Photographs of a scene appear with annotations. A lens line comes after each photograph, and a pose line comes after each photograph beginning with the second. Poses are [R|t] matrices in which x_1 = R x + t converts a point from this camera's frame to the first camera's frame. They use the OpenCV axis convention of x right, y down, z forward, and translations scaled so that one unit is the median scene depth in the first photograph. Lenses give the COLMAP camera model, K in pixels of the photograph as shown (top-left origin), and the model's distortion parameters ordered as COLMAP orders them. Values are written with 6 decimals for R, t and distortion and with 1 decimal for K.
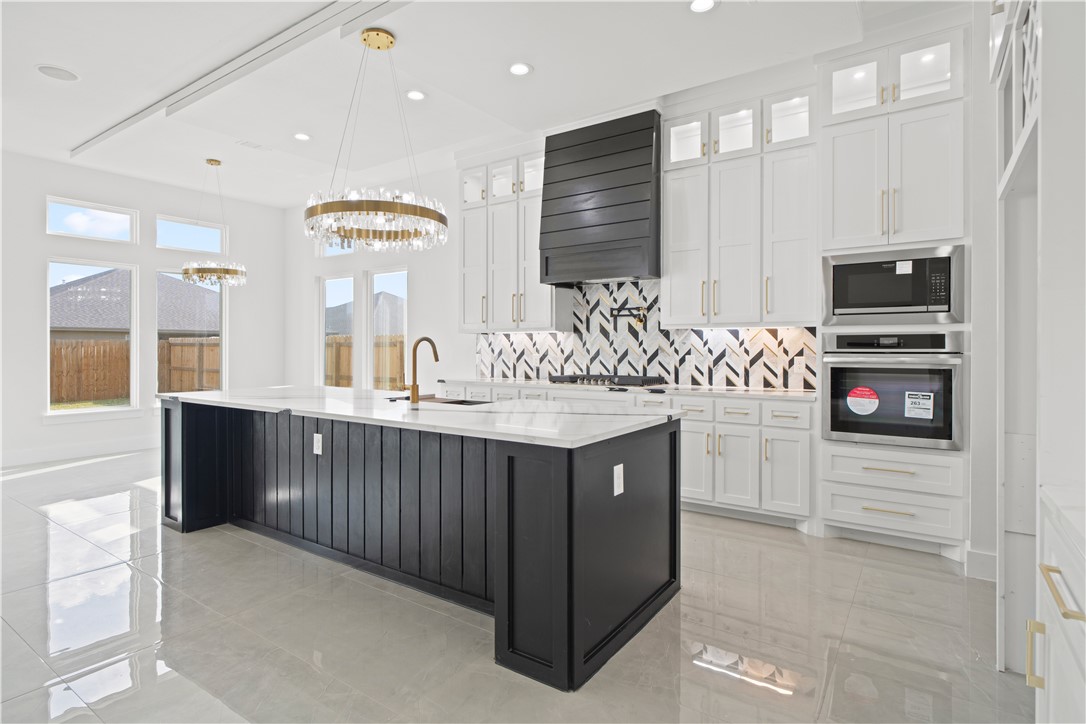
lens RADIAL K [[561.8, 0, 540.6], [0, 561.8, 352.7], [0, 0, 1]] dist [-0.000412, -0.001101]
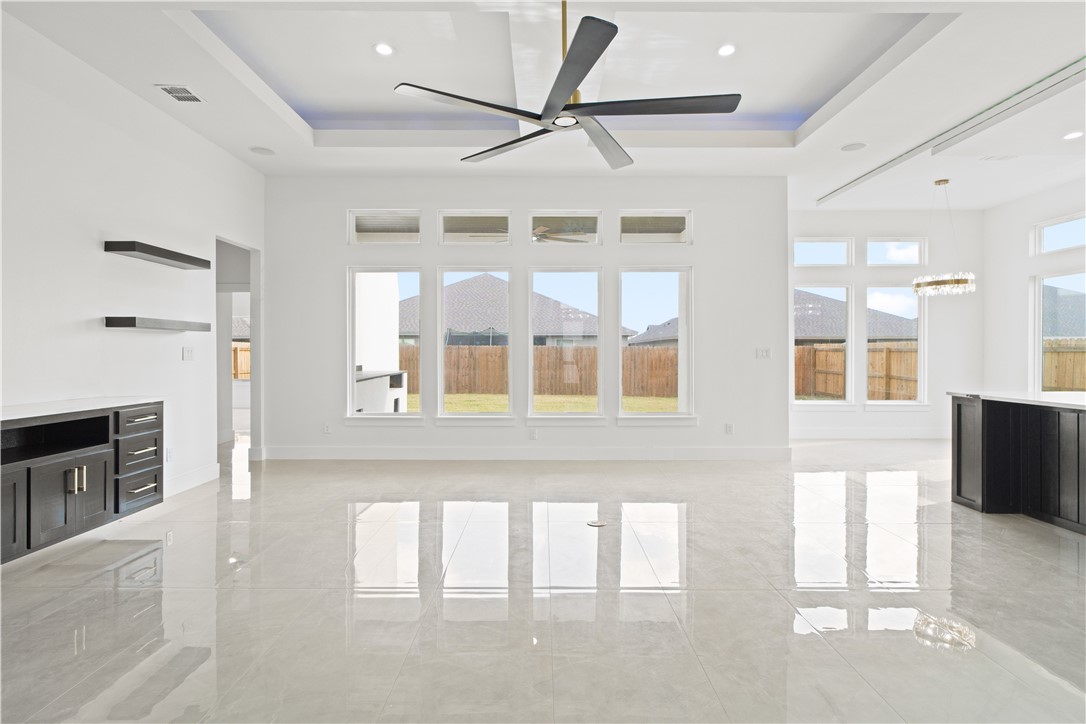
lens RADIAL K [[561.8, 0, 539.1], [0, 561.8, 347.5], [0, 0, 1]] dist [-0.000412, -0.001101]
pose [[0.563575, -0.004924, -0.826050, -0.151263], [-0.011524, 0.999838, -0.013823, 0.006292], [0.825984, 0.017310, 0.563427, -0.309633]]
